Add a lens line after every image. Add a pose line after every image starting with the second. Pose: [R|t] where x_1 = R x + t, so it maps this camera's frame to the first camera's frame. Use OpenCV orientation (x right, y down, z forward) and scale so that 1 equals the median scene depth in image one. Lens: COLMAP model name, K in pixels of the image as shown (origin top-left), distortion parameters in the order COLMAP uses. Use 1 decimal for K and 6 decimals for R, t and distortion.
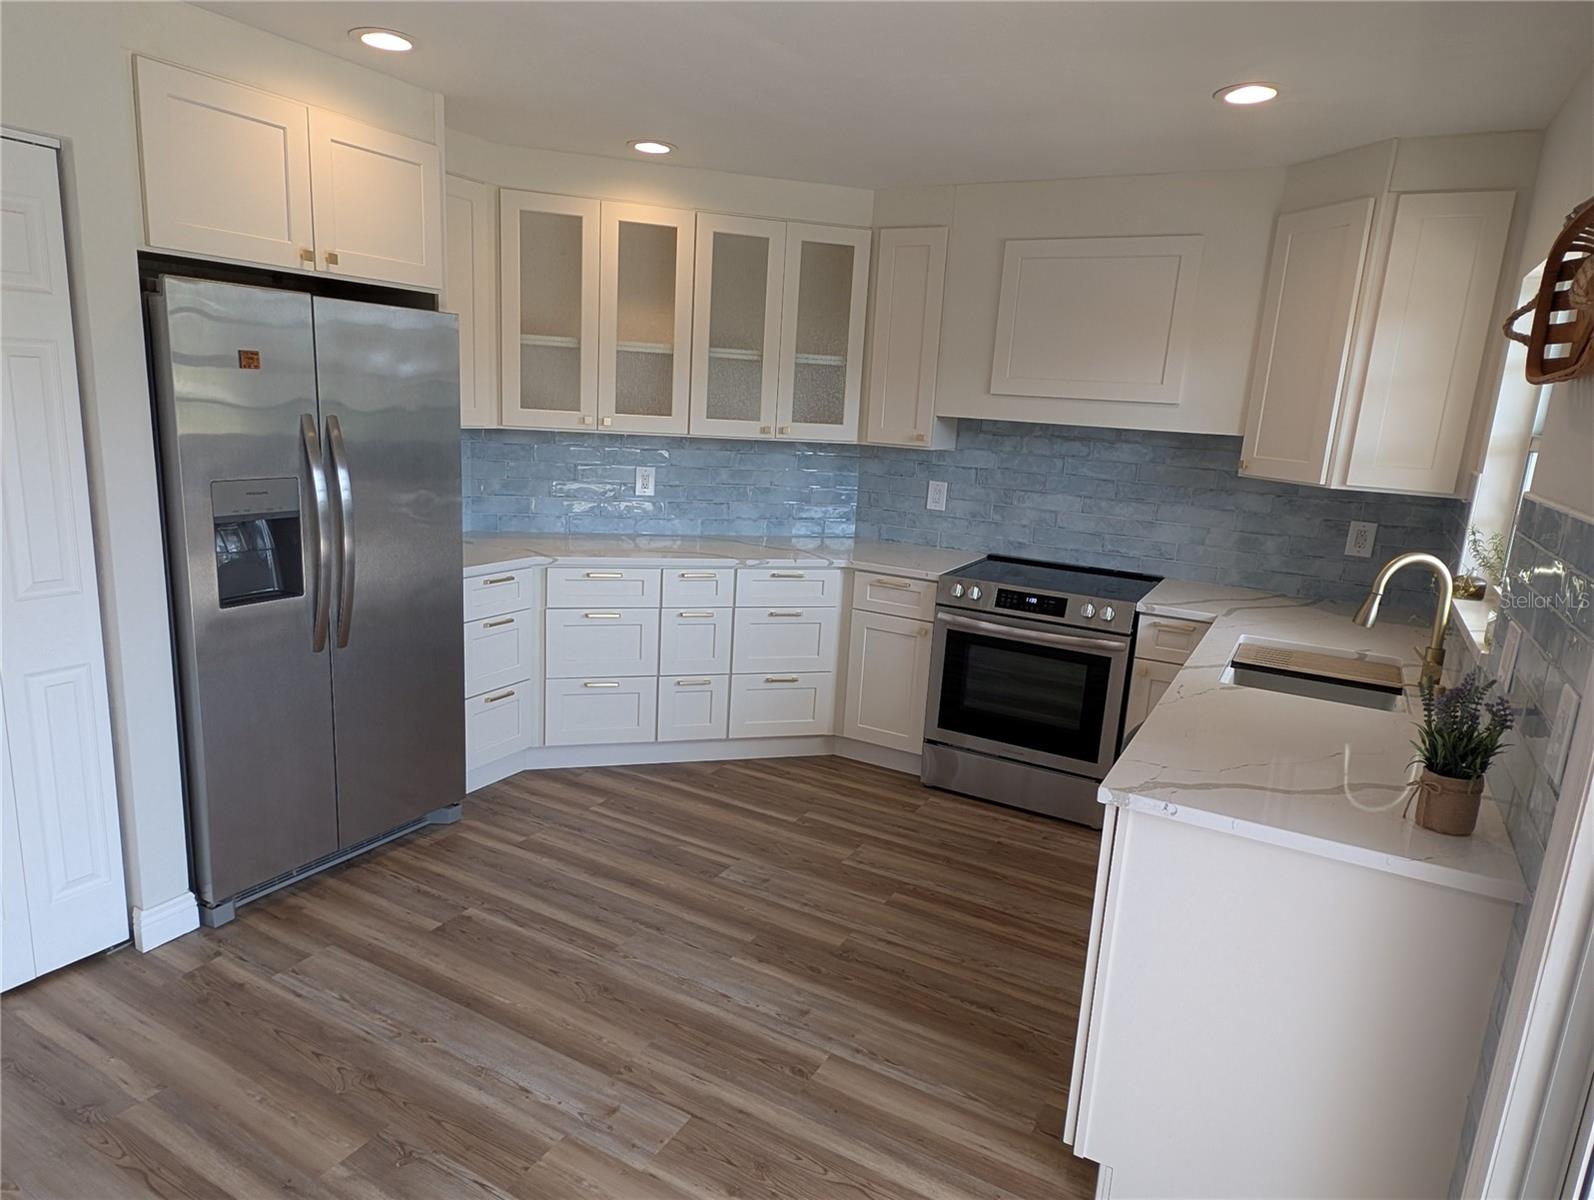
lens RADIAL K [[1013.4, 0, 813.6], [0, 1013.4, 609.2], [0, 0, 1]] dist [0.024457, -0.006109]
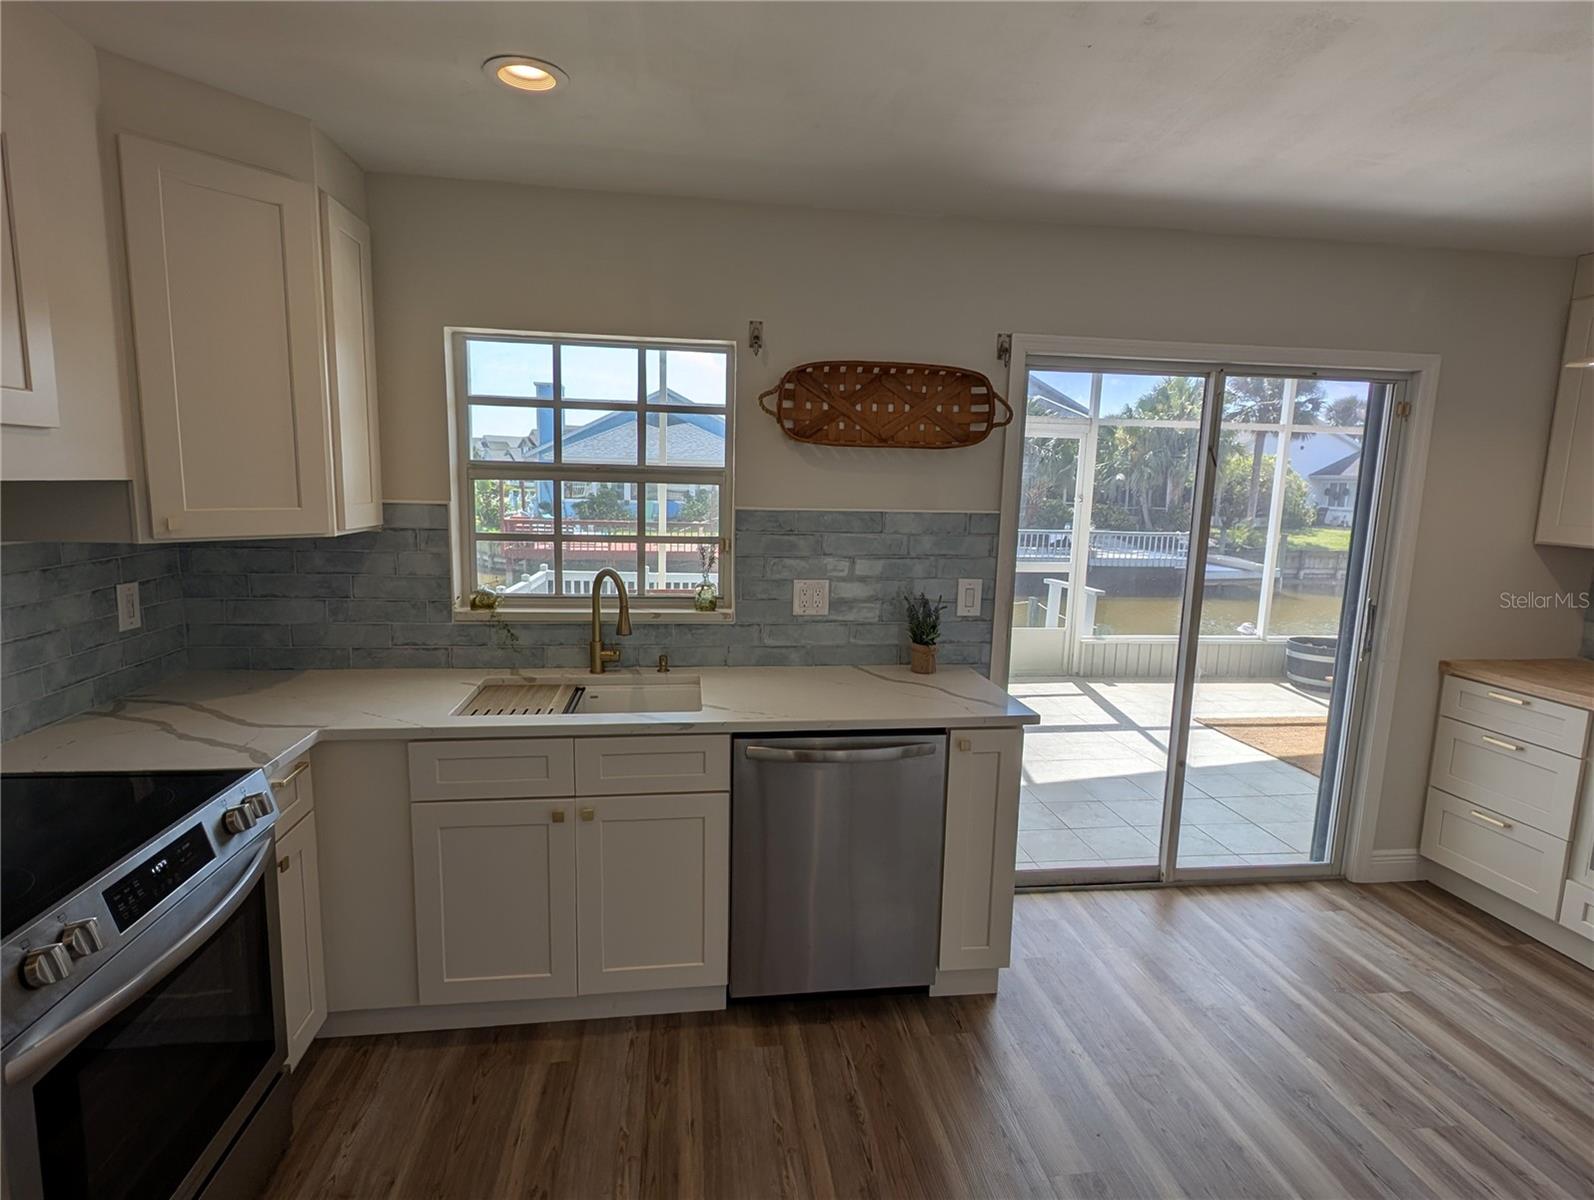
lens RADIAL K [[800.0, 0, 782.9], [0, 800.0, 600.2], [0, 0, 1]] dist [0.013750, -0.003902]
pose [[-0.584881, -0.186920, 0.789288, -0.261629], [0.115713, 0.943904, 0.309283, -0.253641], [-0.802823, 0.272225, -0.530442, 1.176052]]
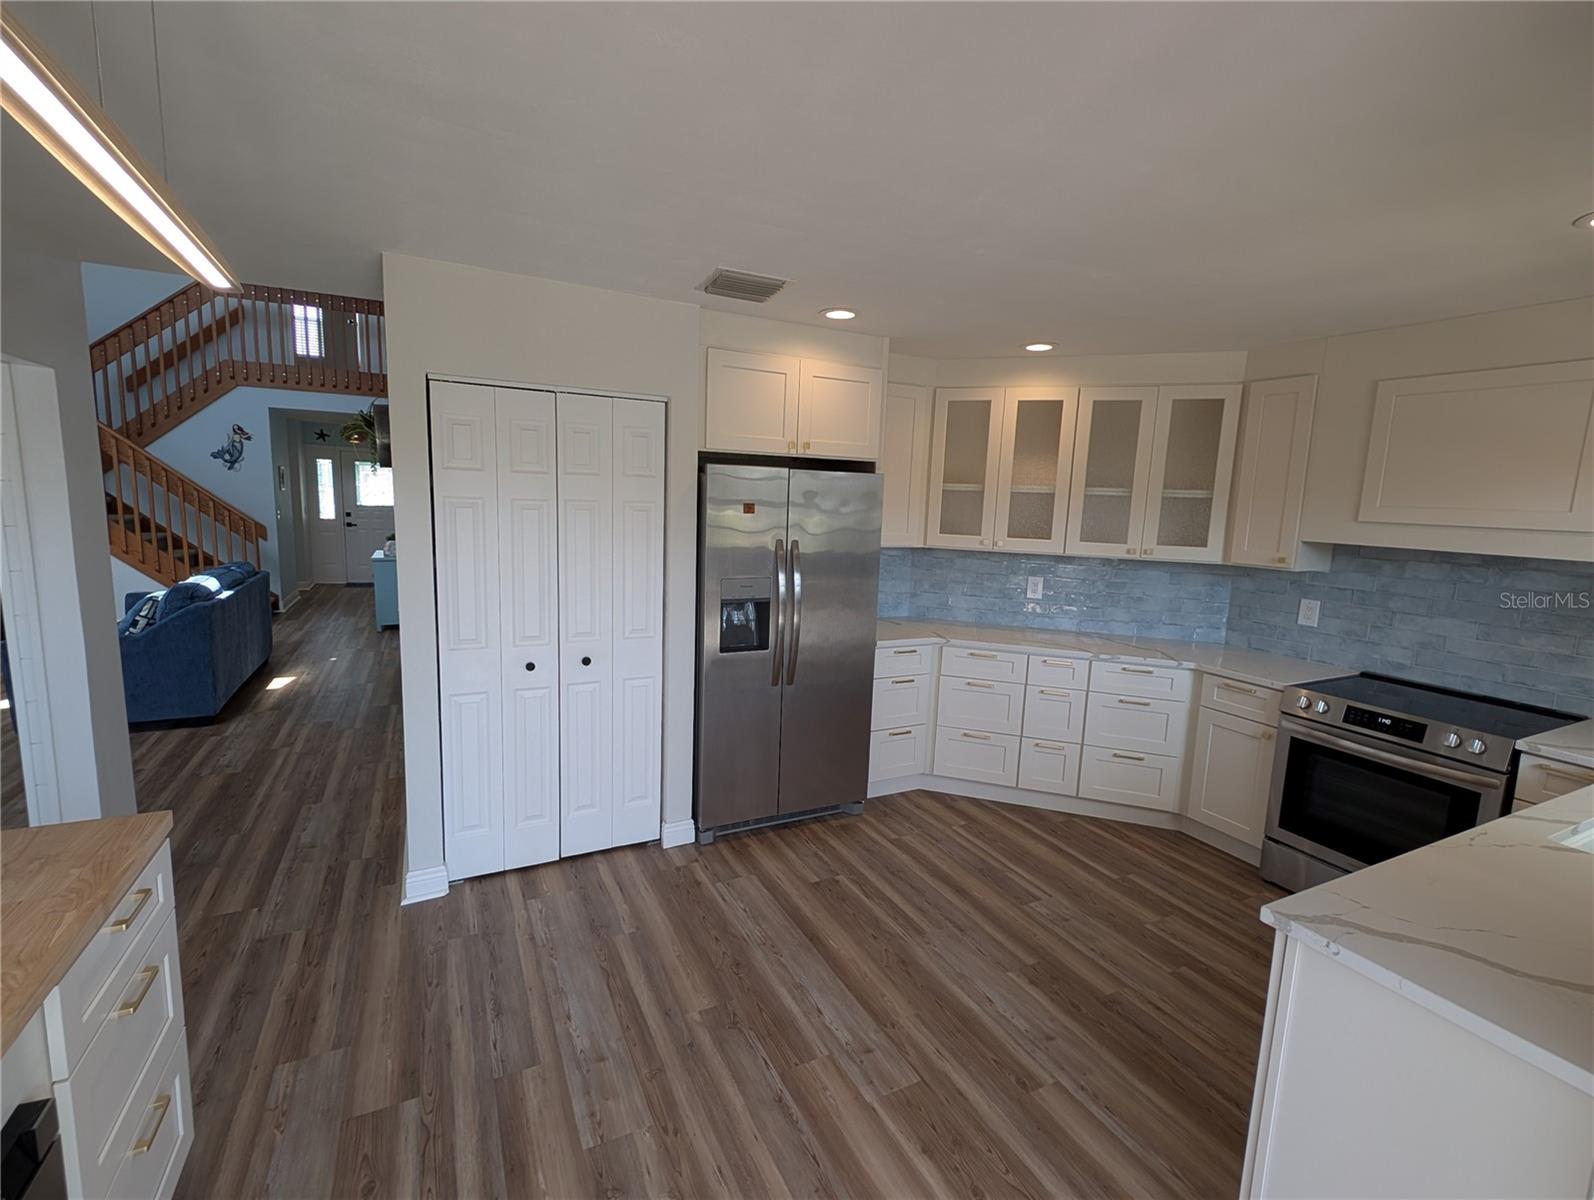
lens RADIAL K [[743.4, 0, 788.7], [0, 743.4, 591.1], [0, 0, 1]] dist [0.016194, -0.009089]
pose [[0.818480, 0.048208, -0.572509, 0.188367], [-0.110609, 0.991054, -0.074680, -0.020043], [0.563787, 0.124449, 0.816490, 0.040363]]
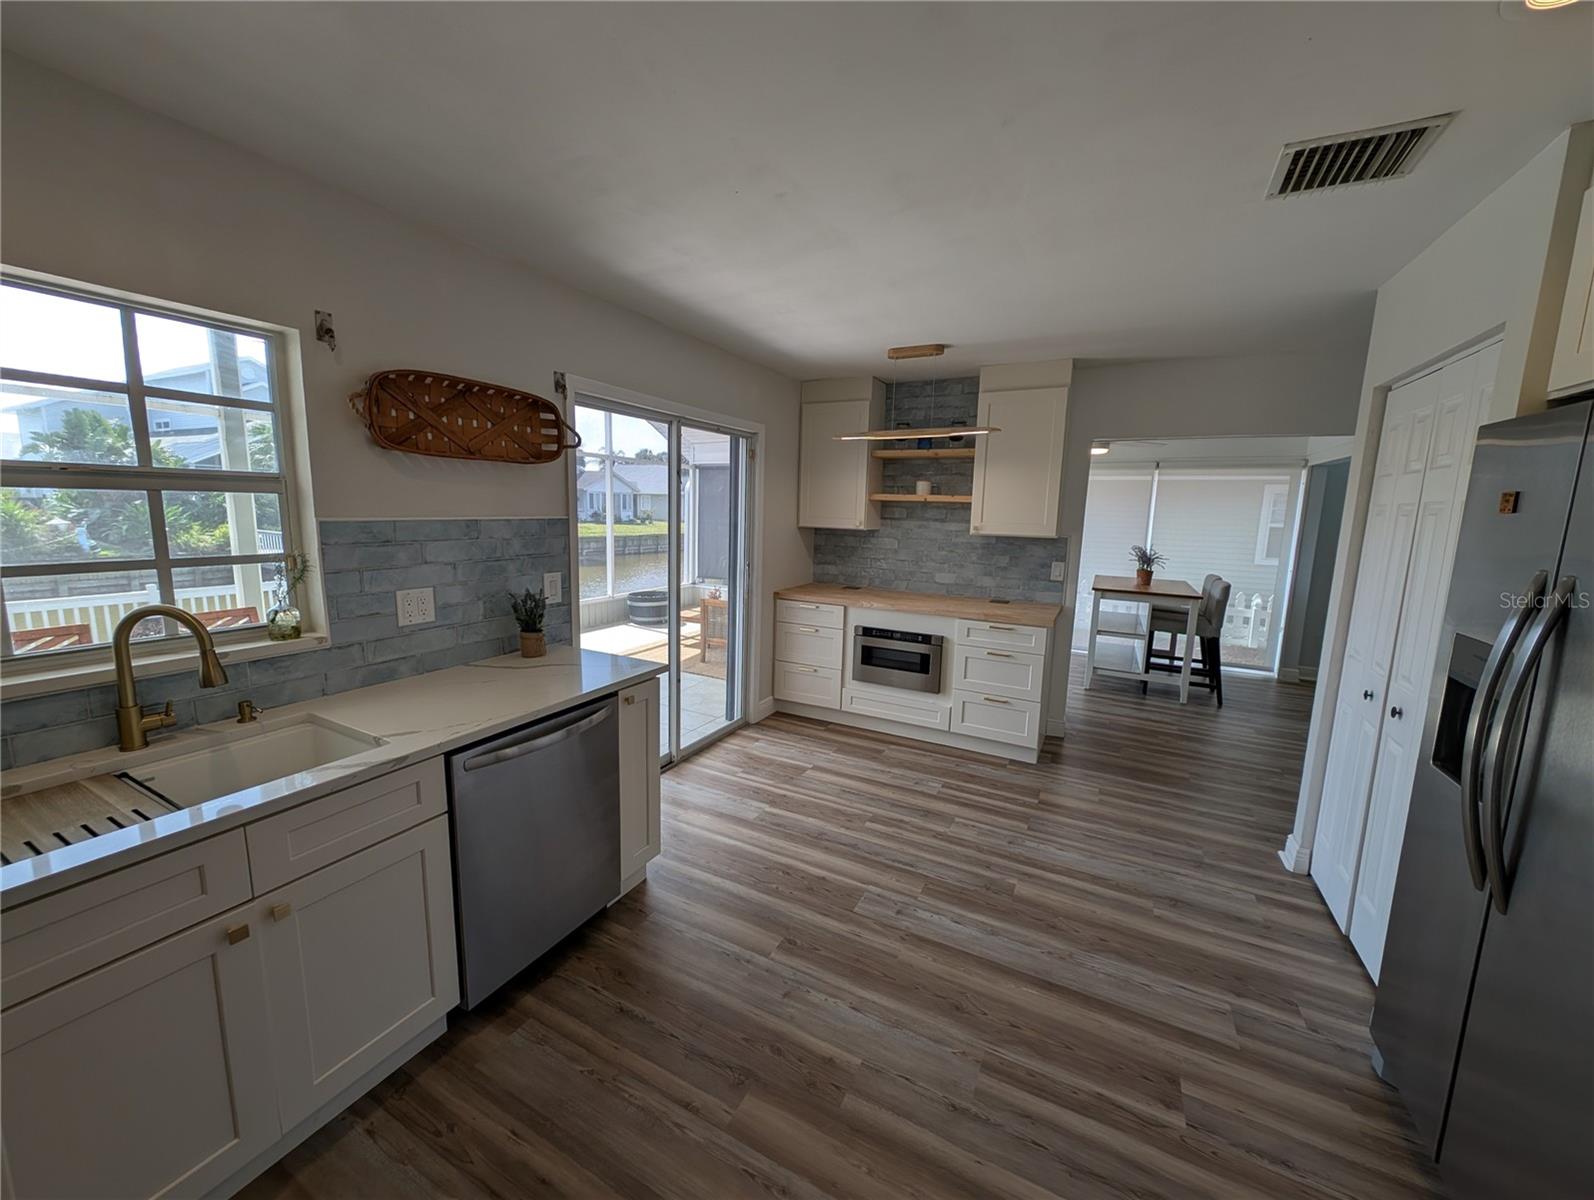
lens RADIAL K [[594.3, 0, 800.7], [0, 594.3, 596.4], [0, 0, 1]] dist [-0.001538, -0.001142]
pose [[-0.996681, -0.079253, -0.018578, 0.022078], [-0.080677, 0.931378, 0.355002, -0.258437], [-0.010832, 0.355323, -0.934681, 1.295105]]
